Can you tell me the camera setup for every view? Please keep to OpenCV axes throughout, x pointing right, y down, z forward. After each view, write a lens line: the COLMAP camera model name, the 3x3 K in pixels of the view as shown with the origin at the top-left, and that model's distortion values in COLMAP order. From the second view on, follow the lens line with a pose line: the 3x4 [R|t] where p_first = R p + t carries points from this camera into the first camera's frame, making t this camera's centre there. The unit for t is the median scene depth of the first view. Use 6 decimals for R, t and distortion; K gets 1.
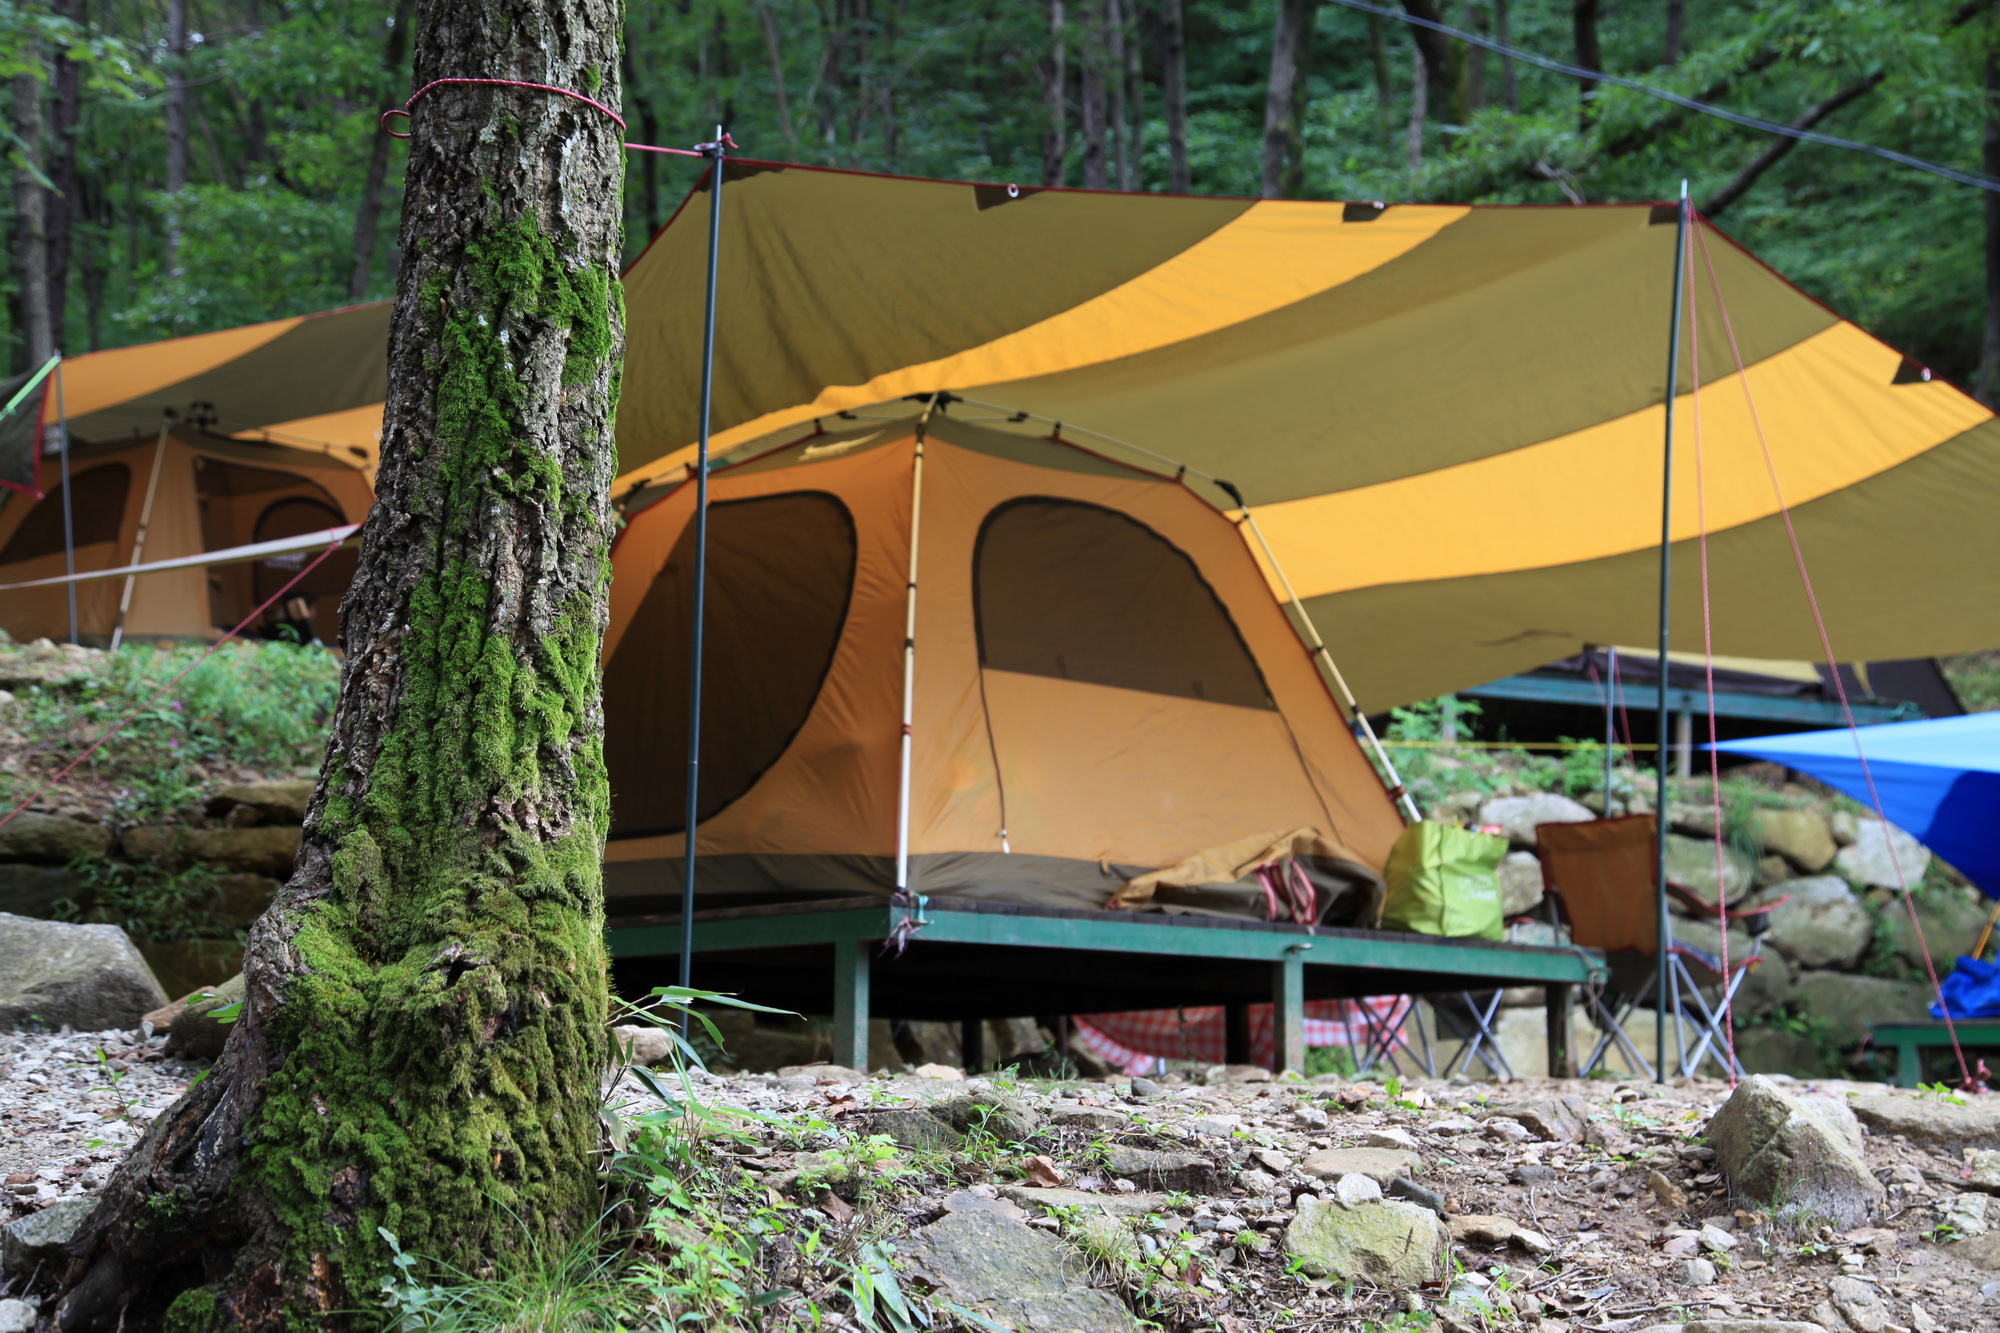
lens RADIAL K [[2822.4, 0, 1003.0], [0, 2822.4, 702.5], [0, 0, 1]] dist [0.138171, -0.029884]
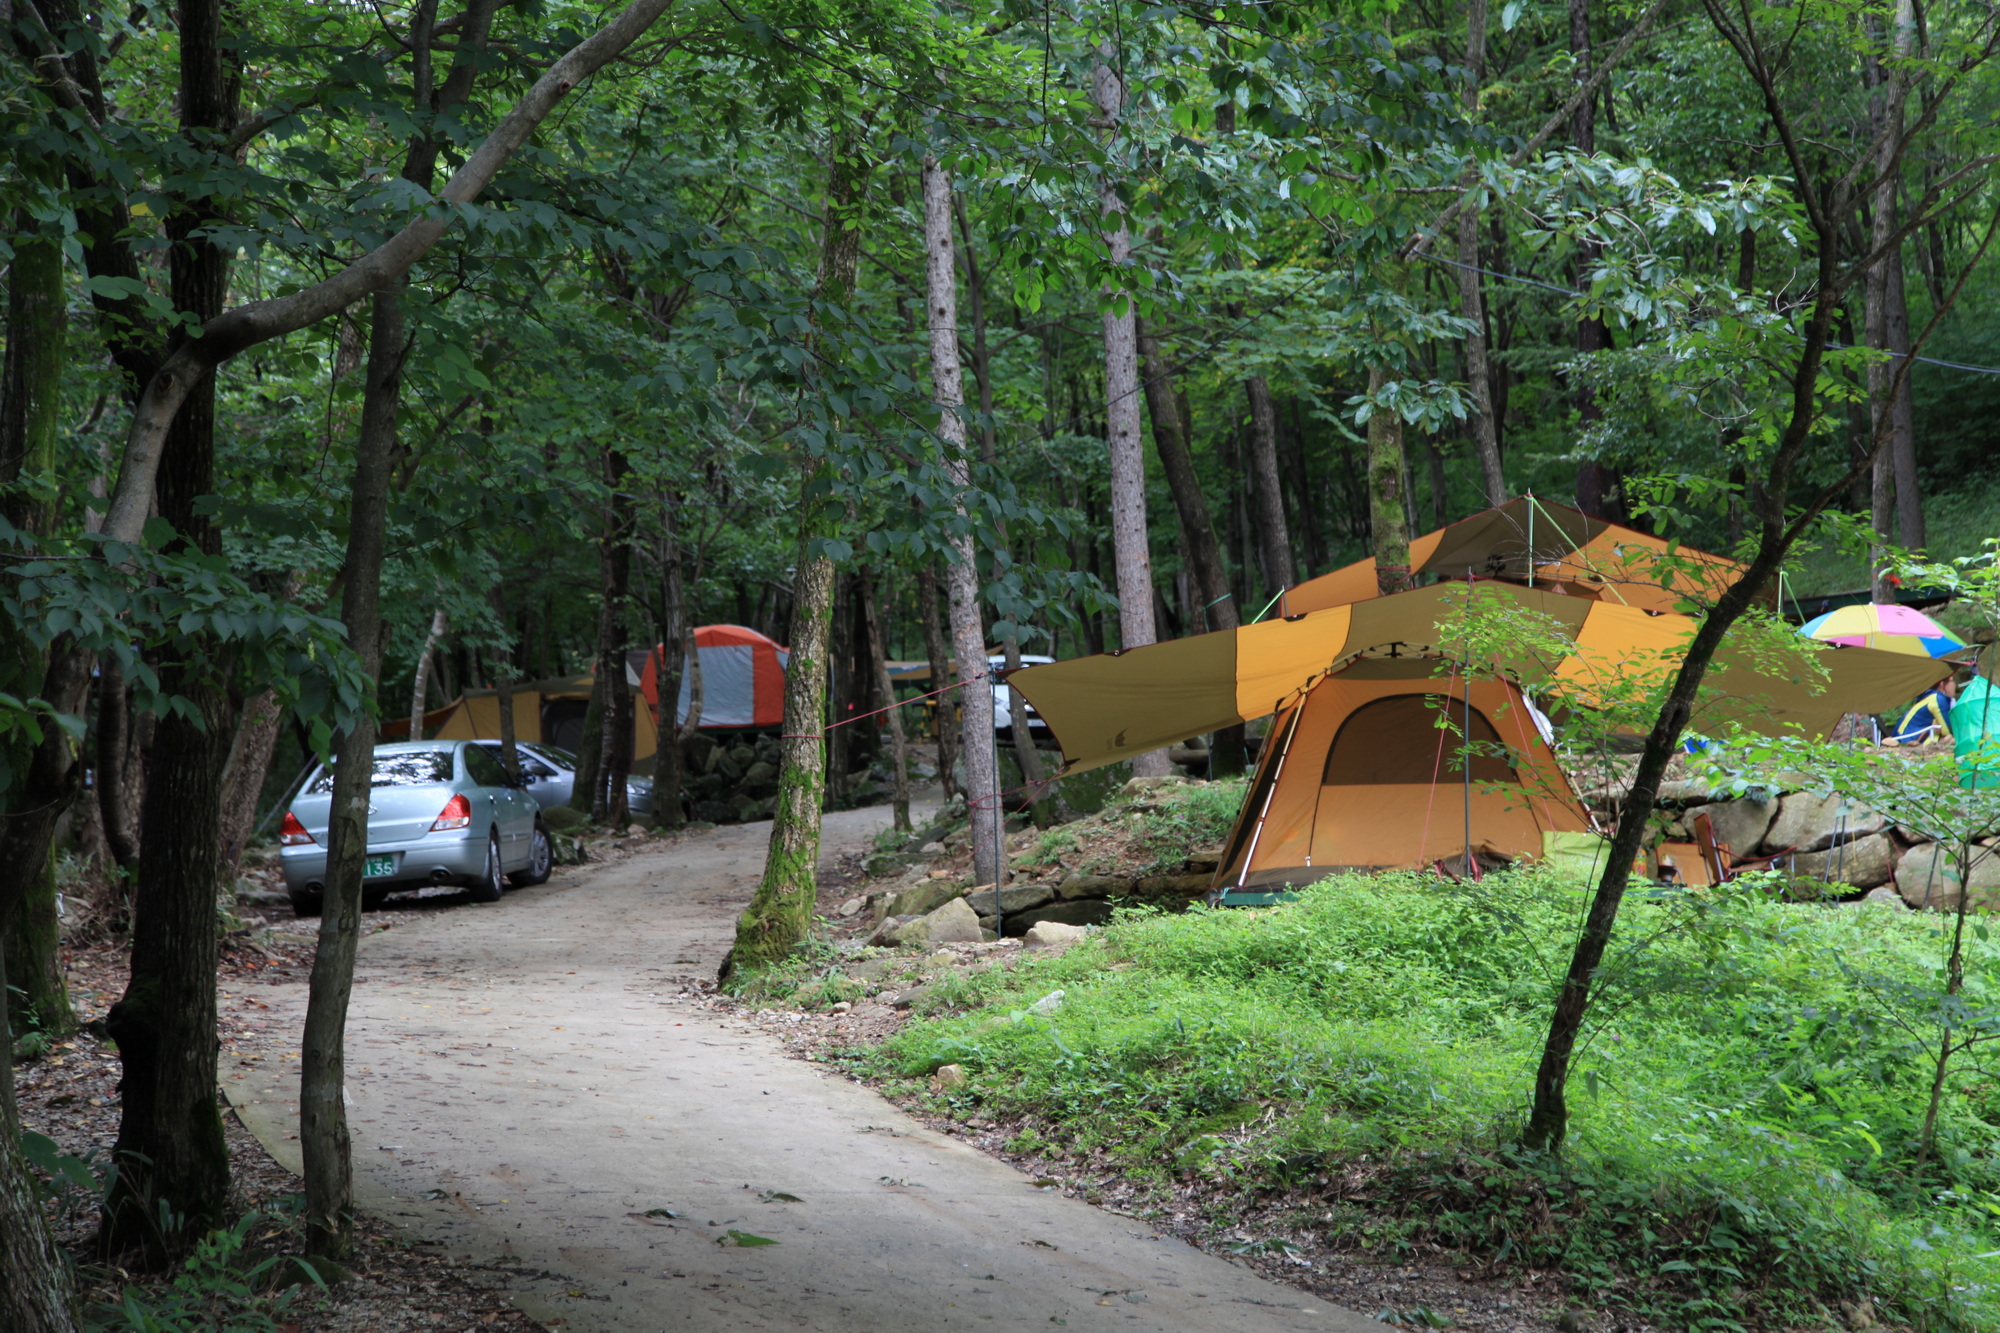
lens RADIAL K [[4485.7, 0, 1000.0], [0, 4485.7, 666.5], [0, 0, 1]] dist [0.518897, 0.005986]
pose [[0.768609, -0.113992, -0.629481, 2.023181], [0.119621, 0.992250, -0.033625, -0.015637], [0.628435, -0.049455, 0.776288, -1.927844]]
